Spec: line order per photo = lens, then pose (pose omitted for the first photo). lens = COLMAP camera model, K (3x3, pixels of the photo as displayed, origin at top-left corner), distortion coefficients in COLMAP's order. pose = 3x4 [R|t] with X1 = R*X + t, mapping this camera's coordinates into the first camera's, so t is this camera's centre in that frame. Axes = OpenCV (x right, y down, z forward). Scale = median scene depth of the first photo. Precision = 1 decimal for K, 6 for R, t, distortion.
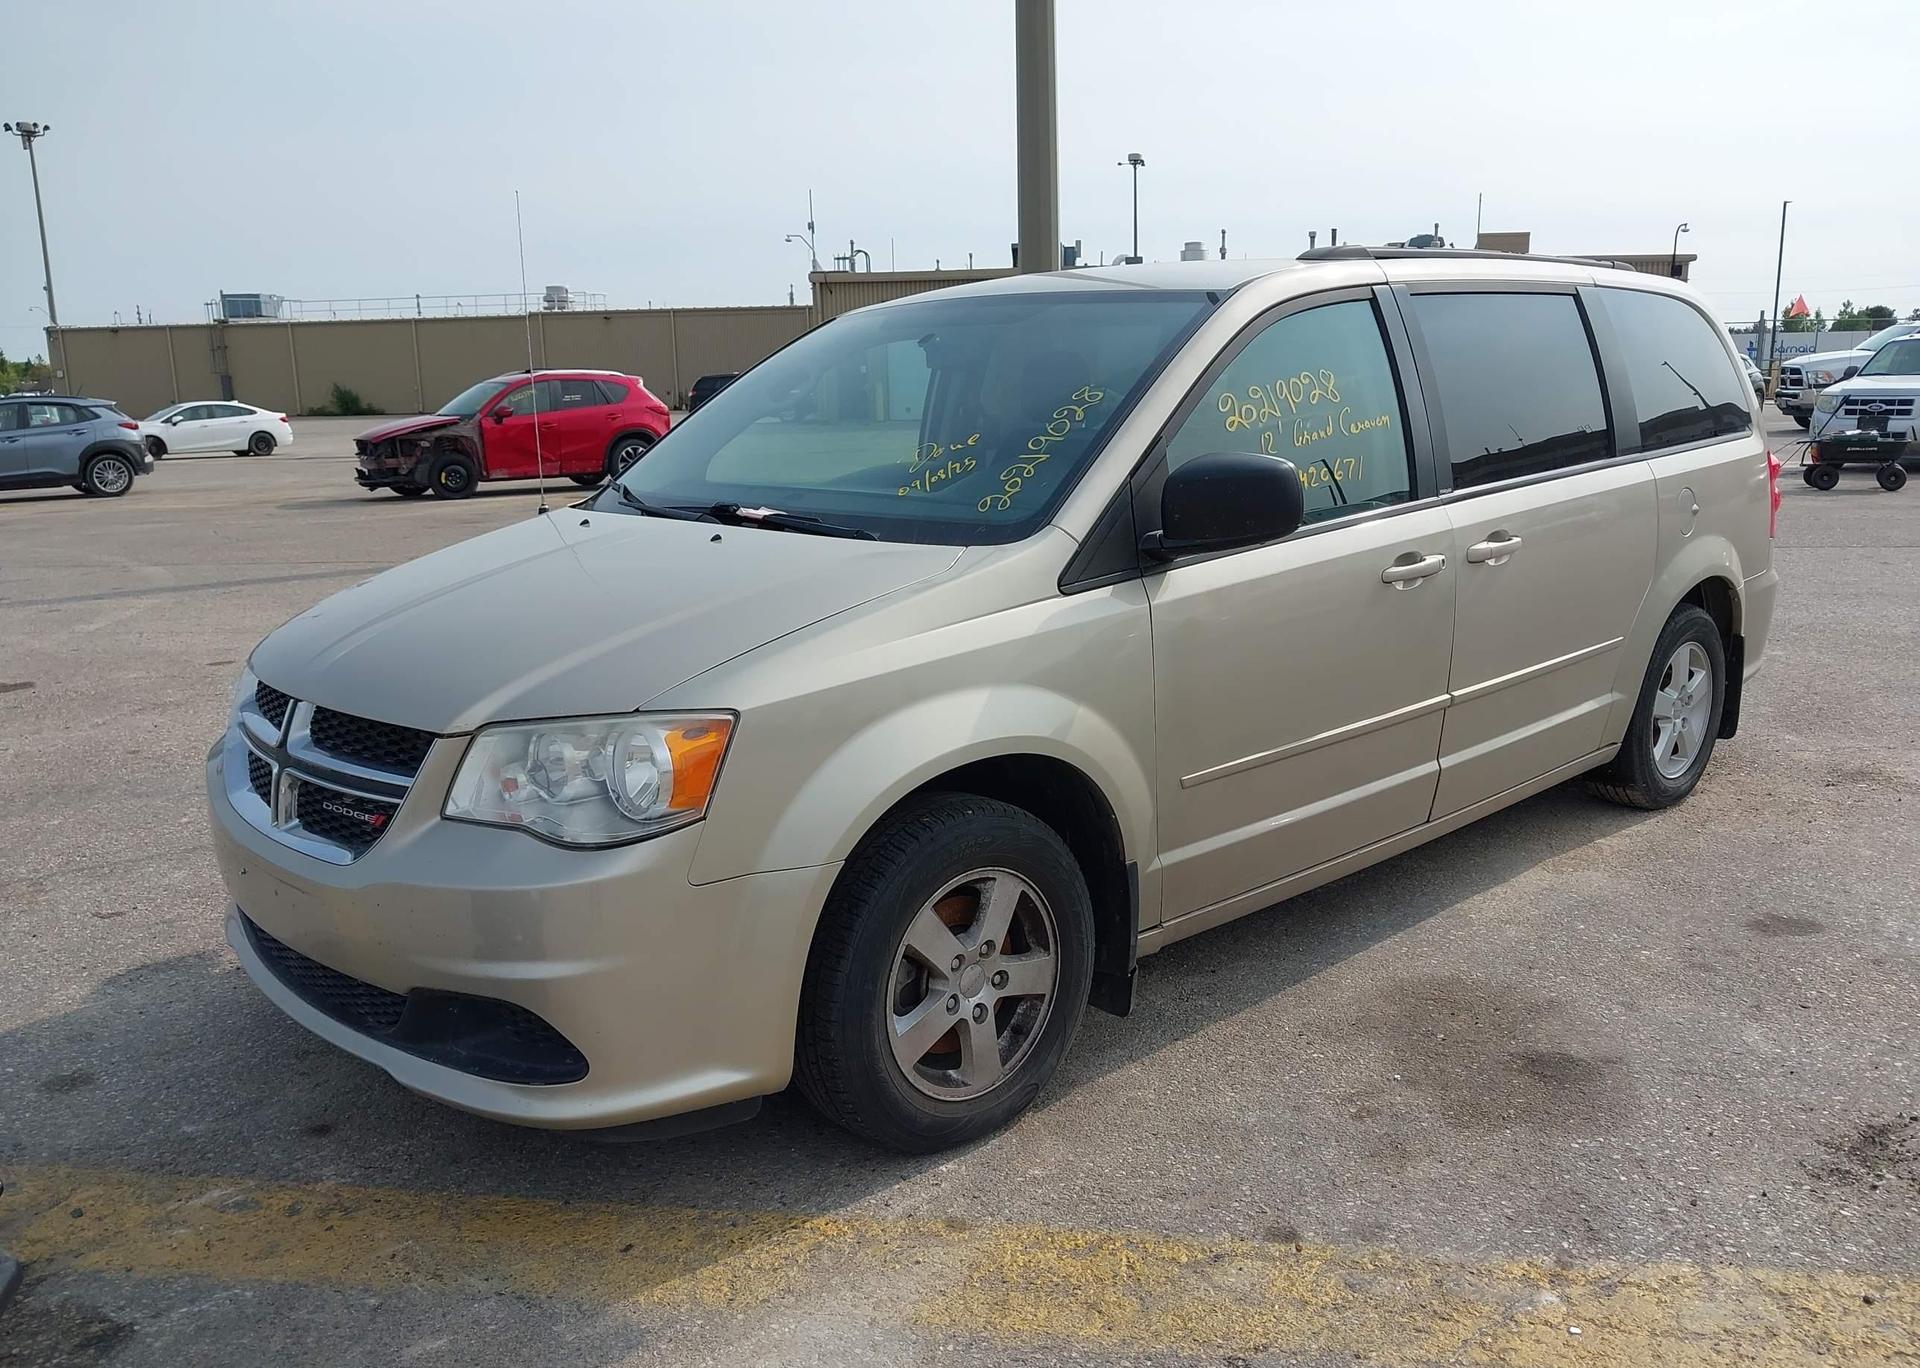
lens RADIAL K [[1529.8, 0, 951.1], [0, 1529.8, 686.8], [0, 0, 1]] dist [0.068560, -0.107666]
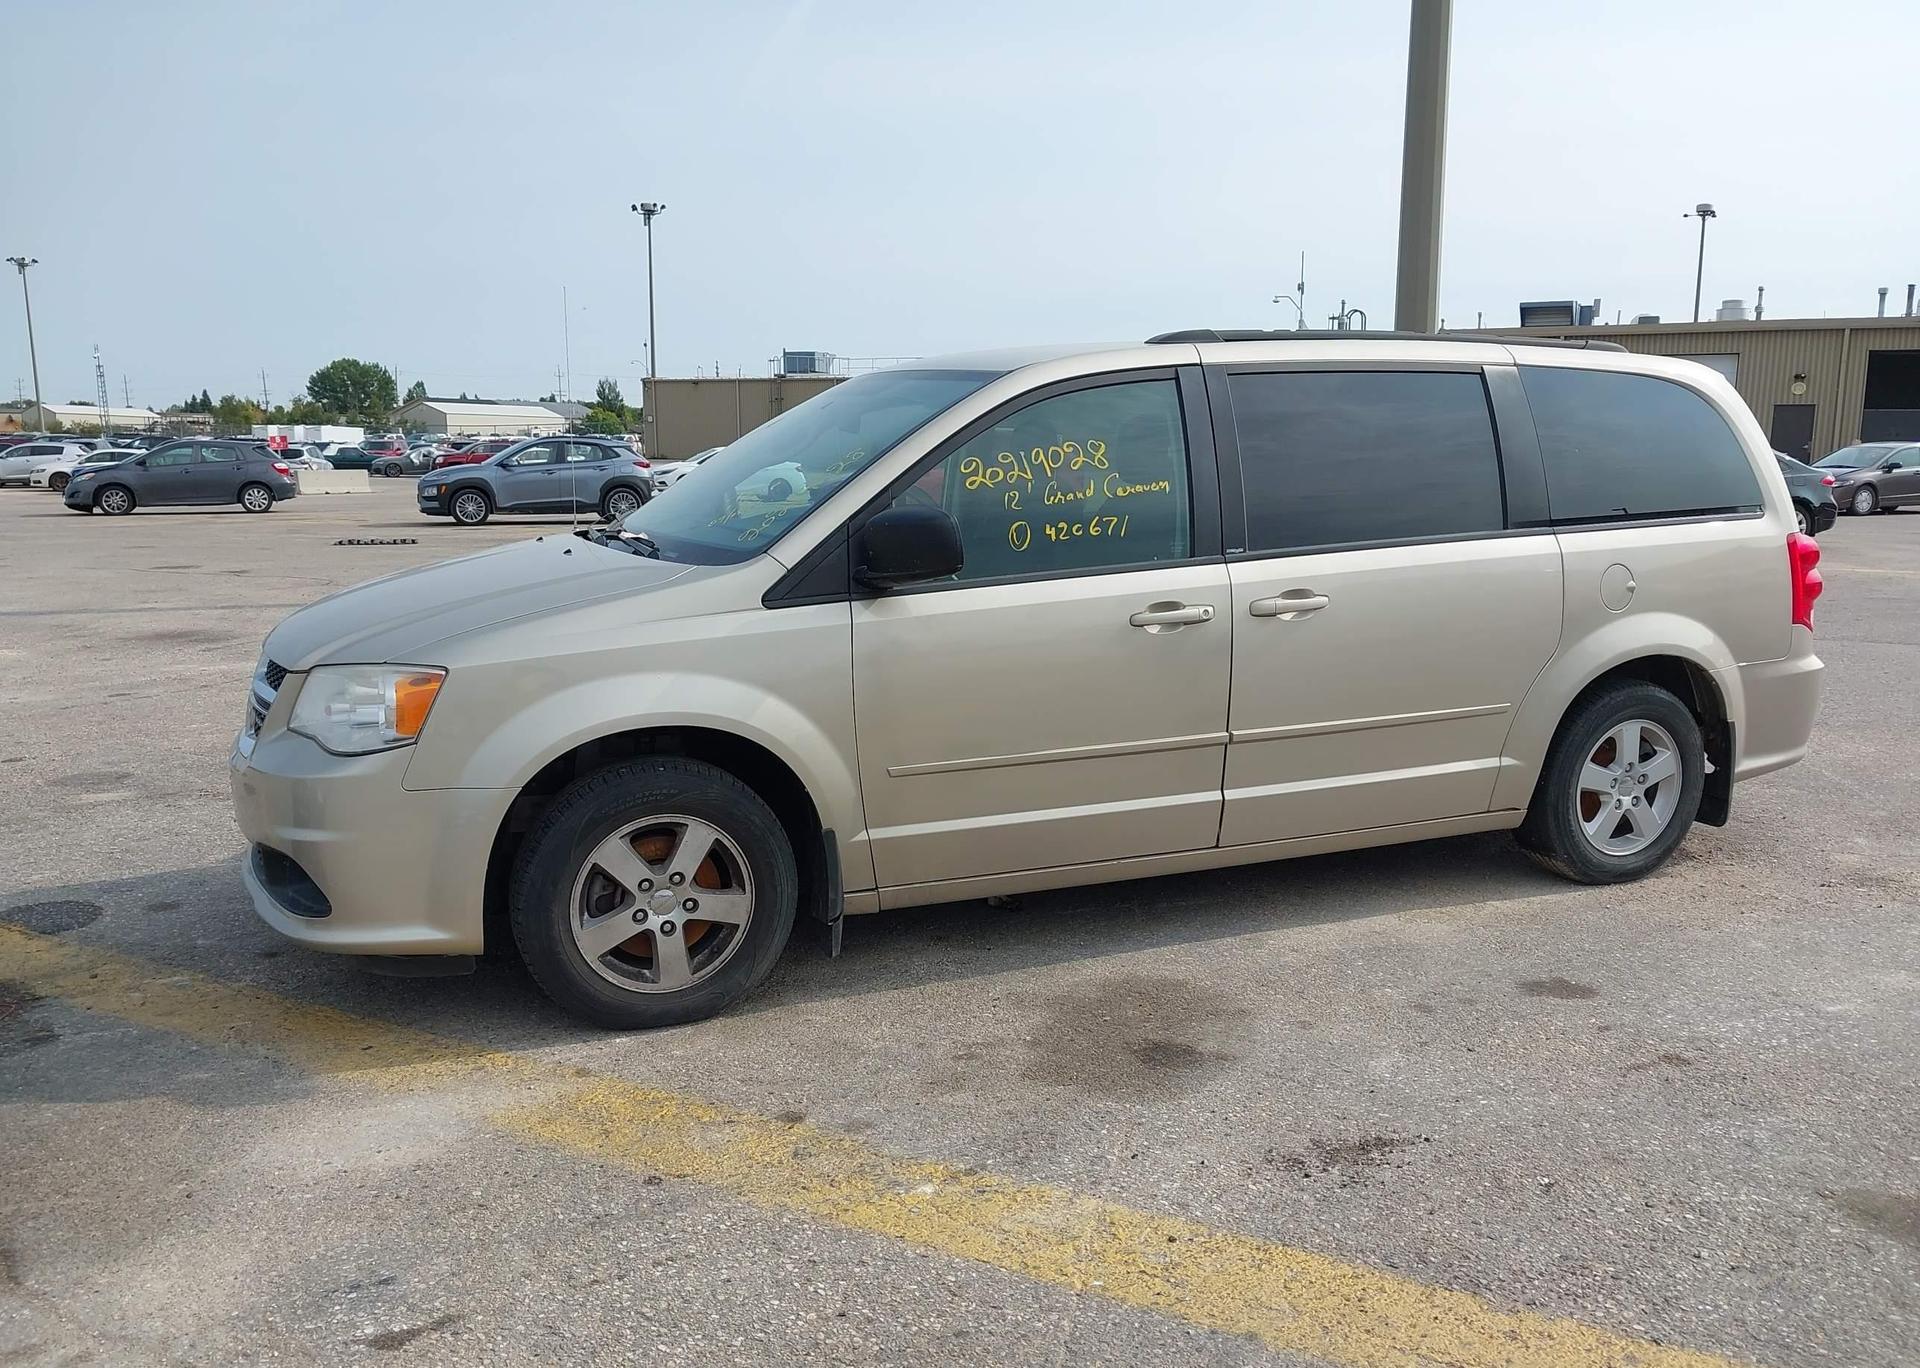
lens RADIAL K [[1529.8, 0, 951.1], [0, 1529.8, 686.8], [0, 0, 1]] dist [0.068560, -0.107666]
pose [[0.940866, 0.078639, -0.329526, 0.551572], [-0.090135, 0.995734, -0.019729, 0.012804], [0.326569, 0.048265, 0.943940, -0.126375]]
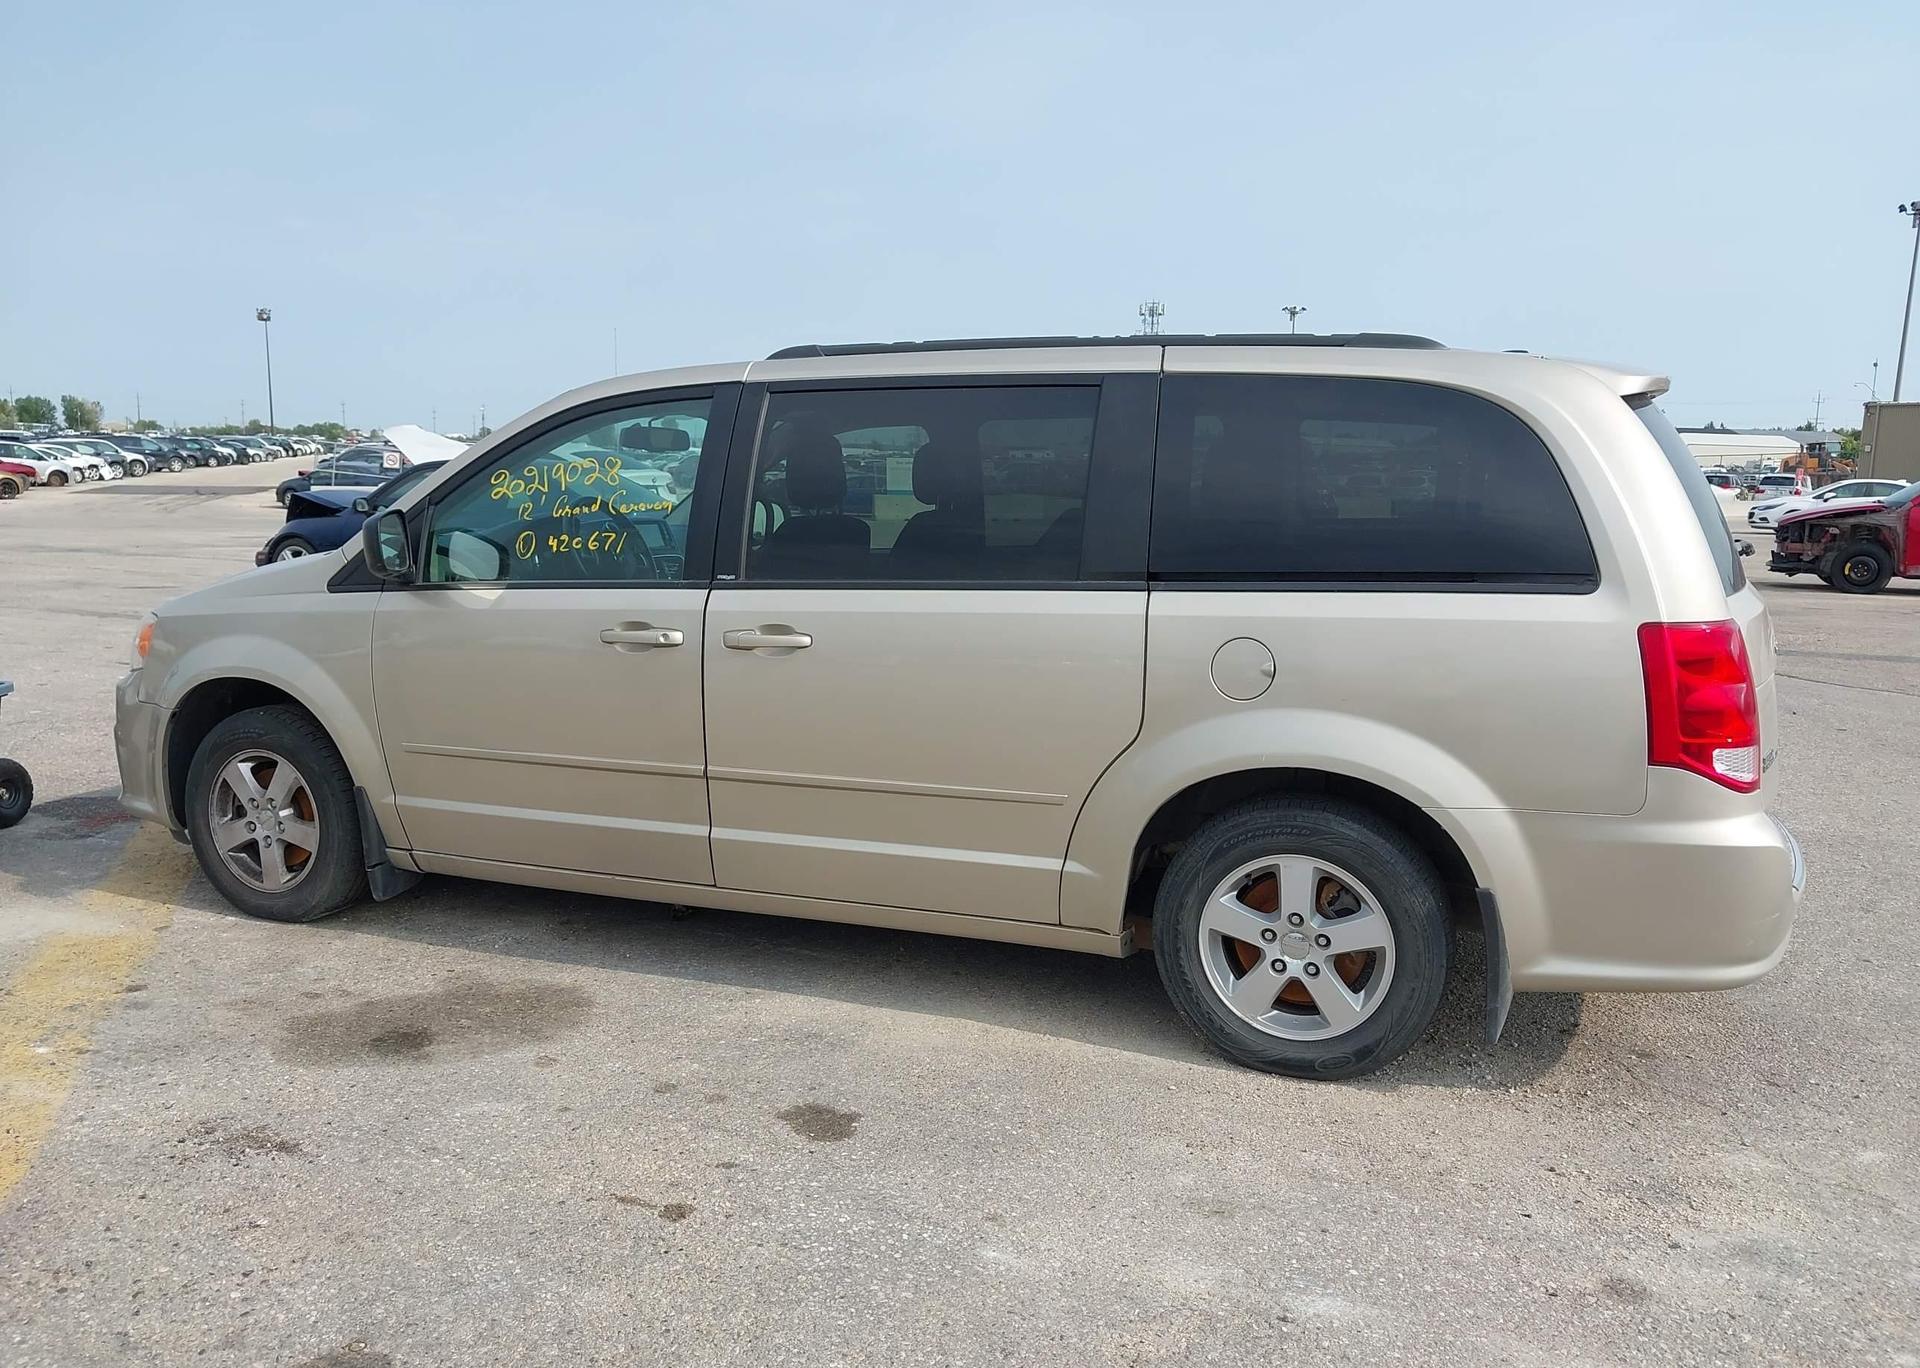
lens RADIAL K [[1535.8, 0, 960.0], [0, 1535.8, 684.0], [0, 0, 1]] dist [0.045858, -0.085595]
pose [[0.436690, 0.161655, -0.884968, 1.472764], [-0.203780, 0.975927, 0.077714, -0.187147], [0.876228, 0.146402, 0.459120, 0.735147]]
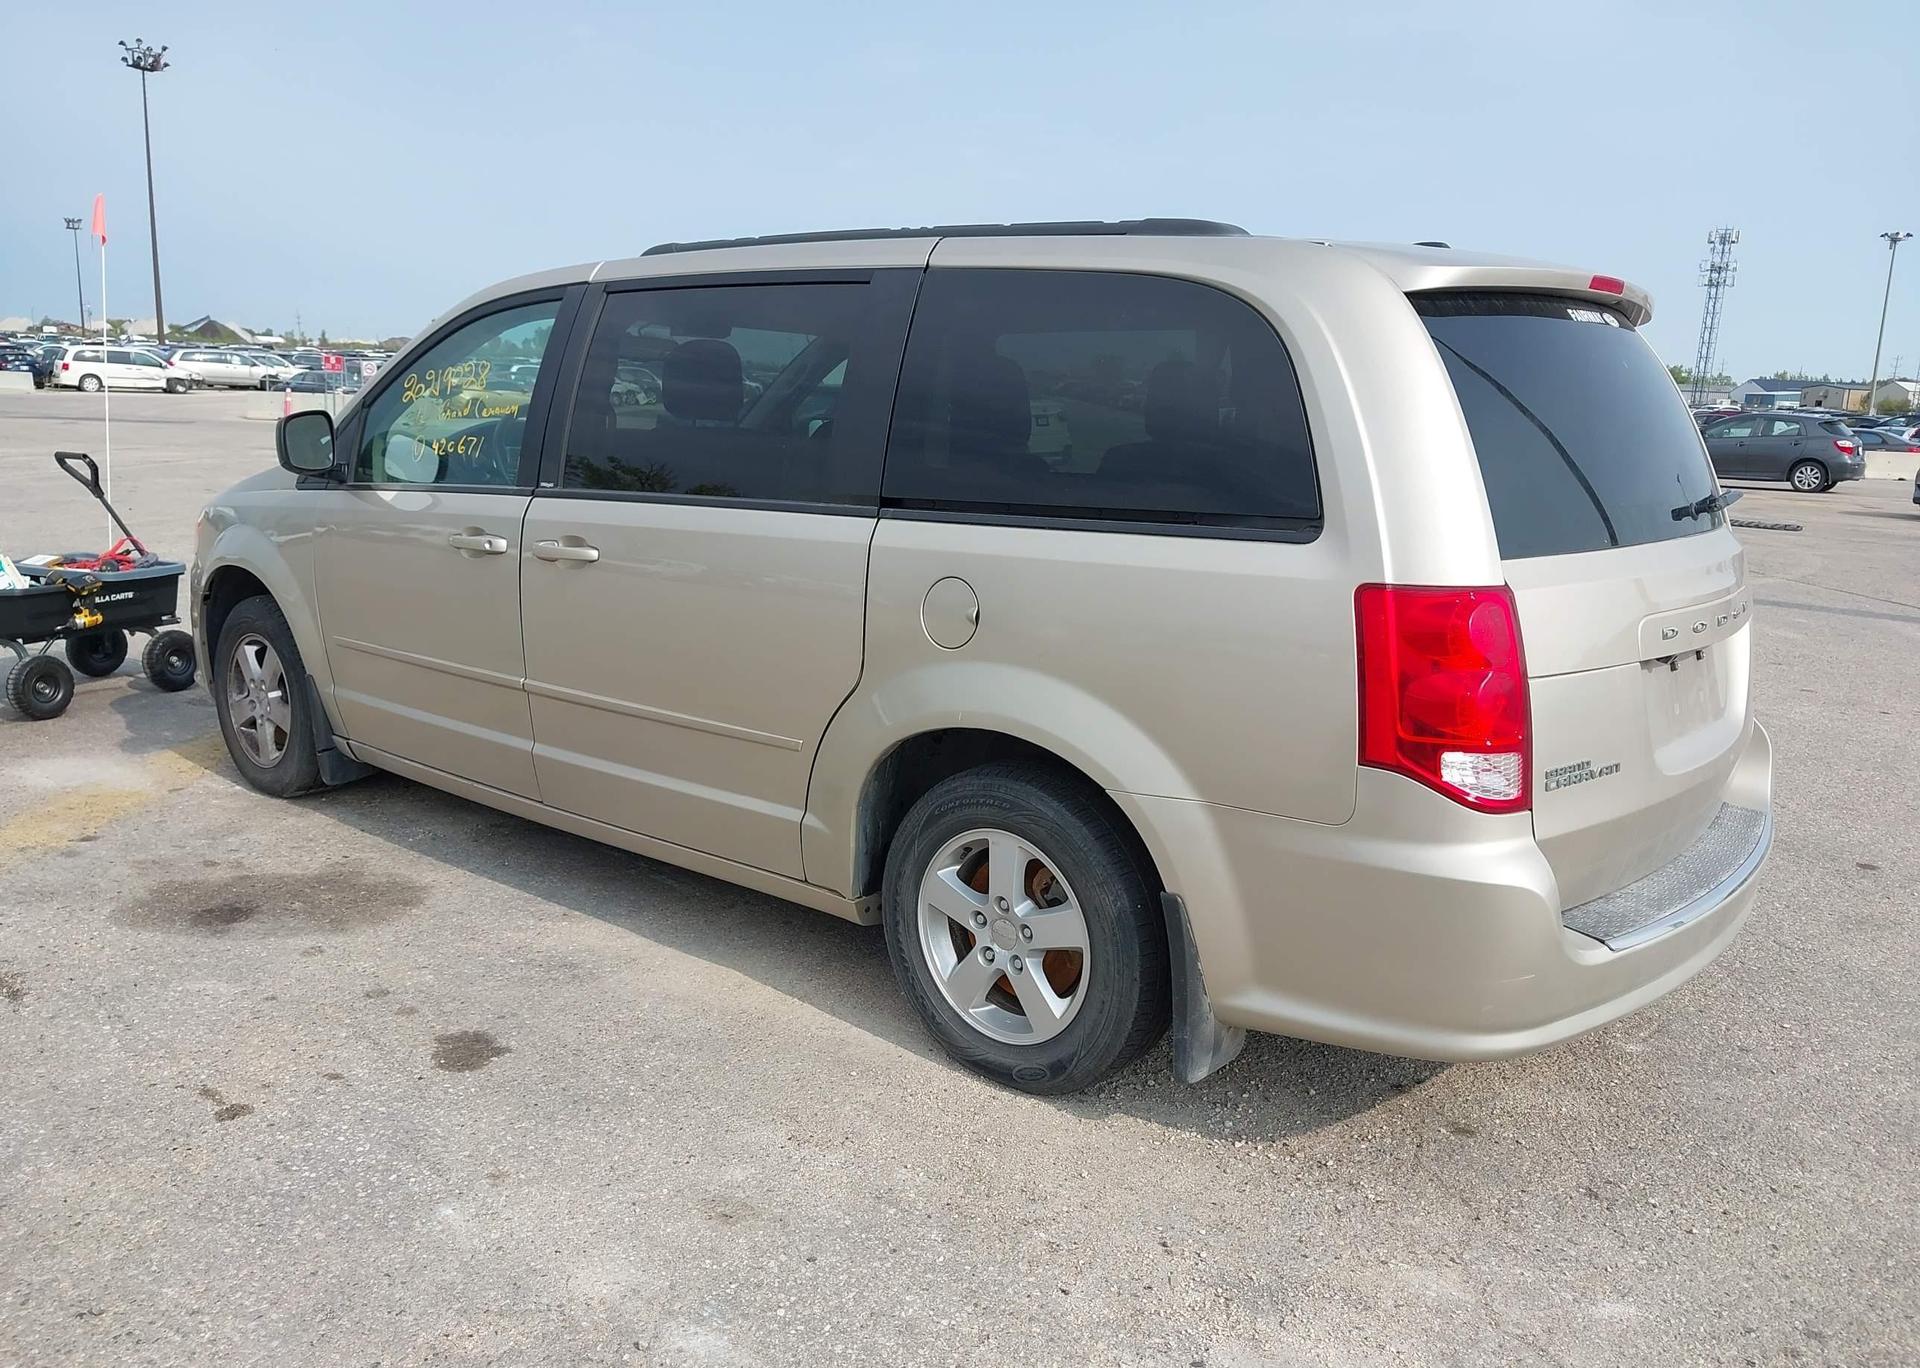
lens RADIAL K [[1529.8, 0, 951.1], [0, 1529.8, 686.8], [0, 0, 1]] dist [0.068560, -0.107666]
pose [[0.119651, 0.220476, -0.968026, 1.513917], [-0.233680, 0.953891, 0.188373, -0.280649], [0.964923, 0.203670, 0.165655, 1.229998]]
